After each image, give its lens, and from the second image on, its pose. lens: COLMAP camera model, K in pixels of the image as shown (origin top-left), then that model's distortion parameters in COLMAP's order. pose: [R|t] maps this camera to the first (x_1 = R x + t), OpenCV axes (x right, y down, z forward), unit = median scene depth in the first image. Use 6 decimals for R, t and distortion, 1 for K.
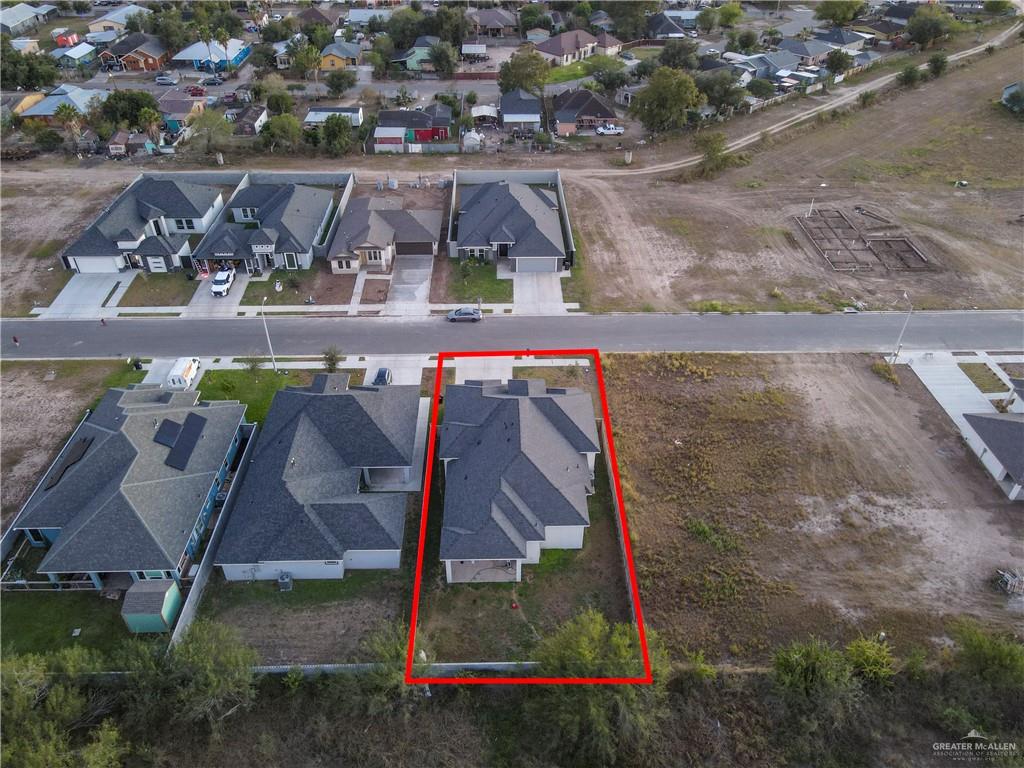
lens RADIAL K [[746.5, 0, 512.0], [0, 746.5, 384.0], [0, 0, 1]] dist [0.003192, 0.034230]
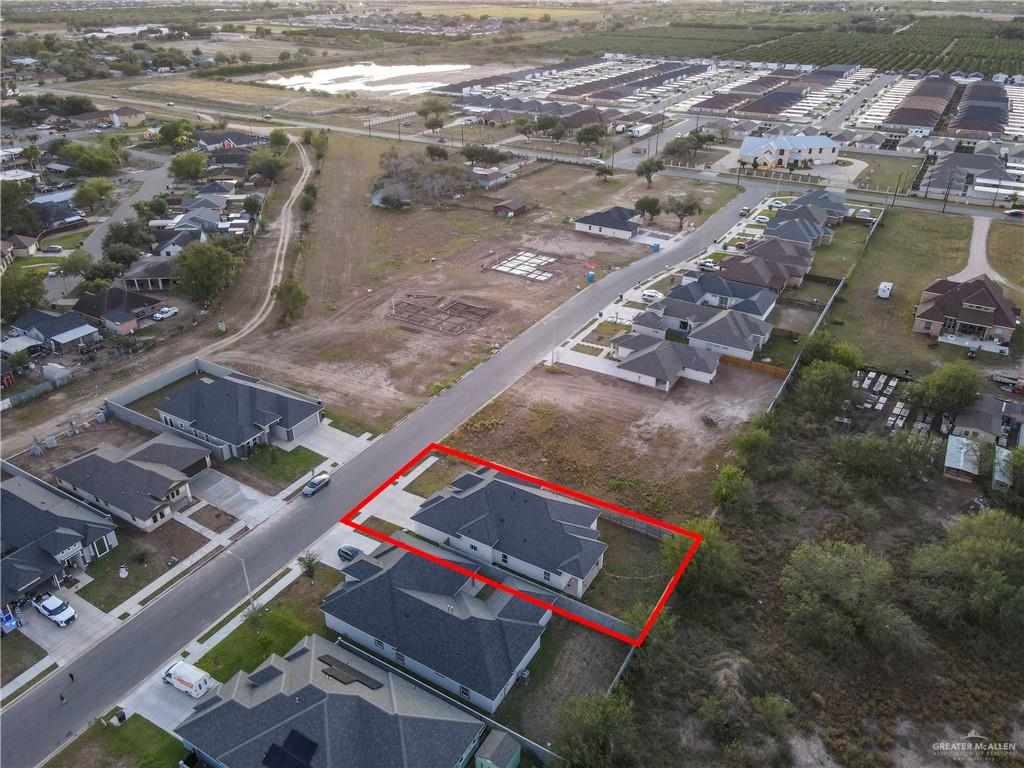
lens RADIAL K [[746.5, 0, 512.0], [0, 746.5, 384.0], [0, 0, 1]] dist [0.003192, 0.034230]
pose [[0.529164, -0.411373, 0.742130, -0.619493], [0.510886, 0.852783, 0.108430, -0.176951], [-0.677481, 0.321767, 0.661427, 0.022307]]
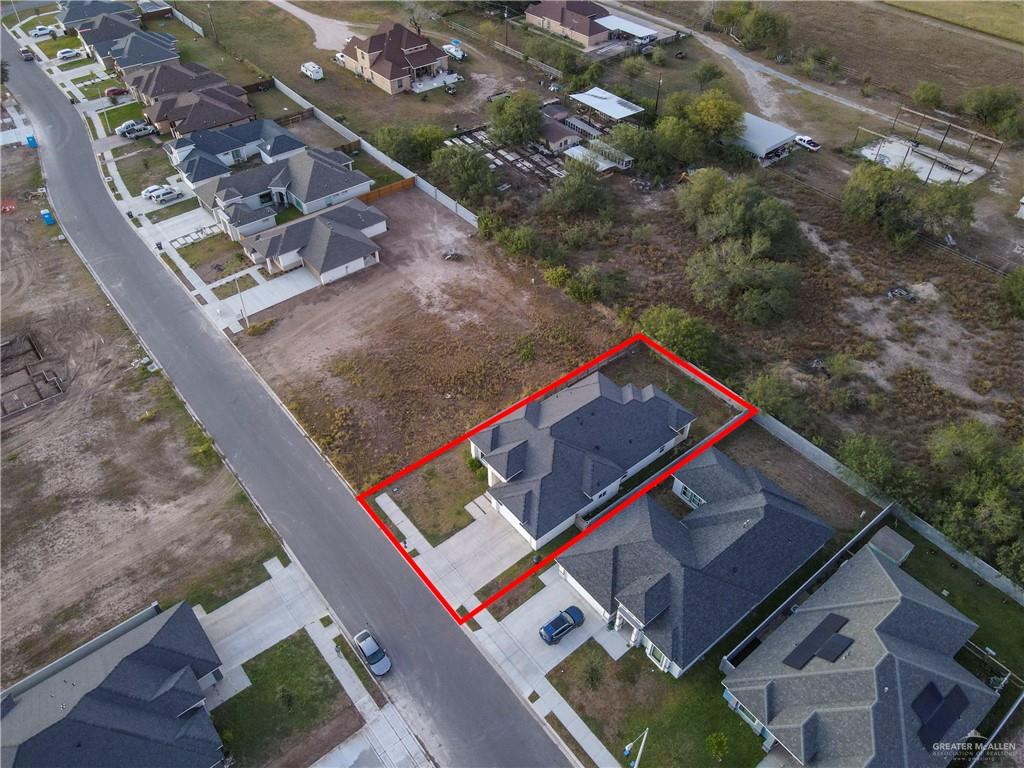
lens RADIAL K [[746.5, 0, 512.0], [0, 746.5, 384.0], [0, 0, 1]] dist [0.003192, 0.034230]
pose [[-0.612058, -0.550997, 0.567263, -0.371095], [0.475003, 0.317354, 0.820767, -0.631643], [-0.632263, 0.771809, 0.067487, 0.627010]]
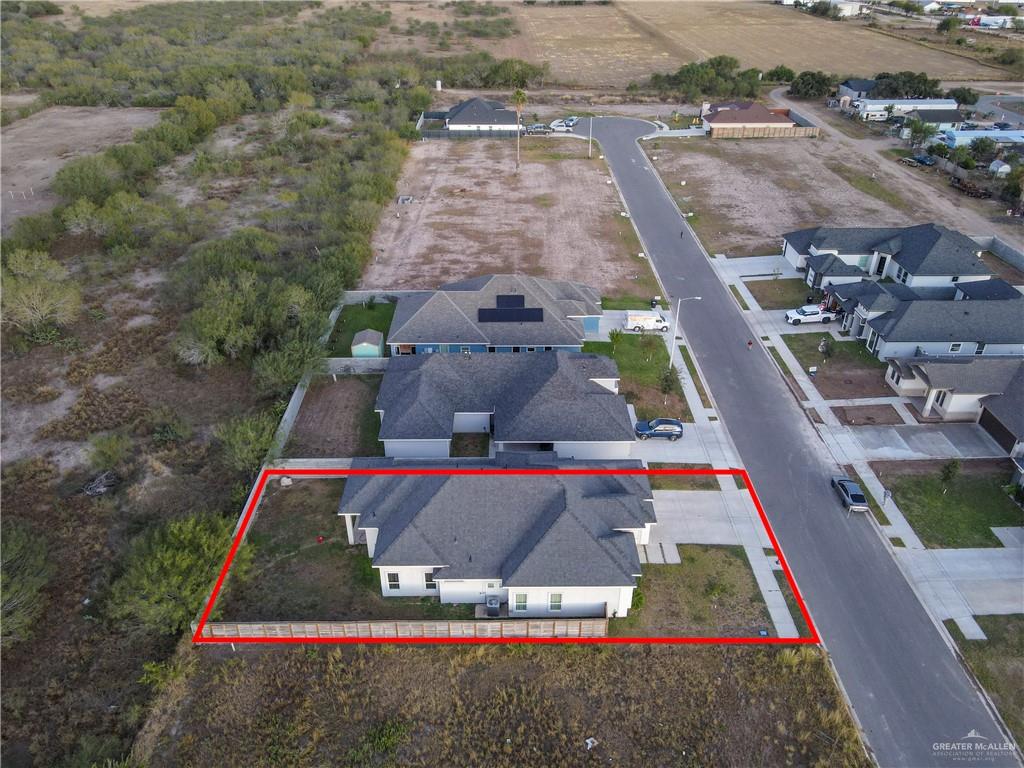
lens RADIAL K [[746.5, 0, 512.0], [0, 746.5, 384.0], [0, 0, 1]] dist [0.003192, 0.034230]
pose [[-0.013401, 0.517629, -0.855500, 0.428123], [-0.610419, 0.673413, 0.417017, -0.233139], [0.791965, 0.527802, 0.306946, 0.467435]]
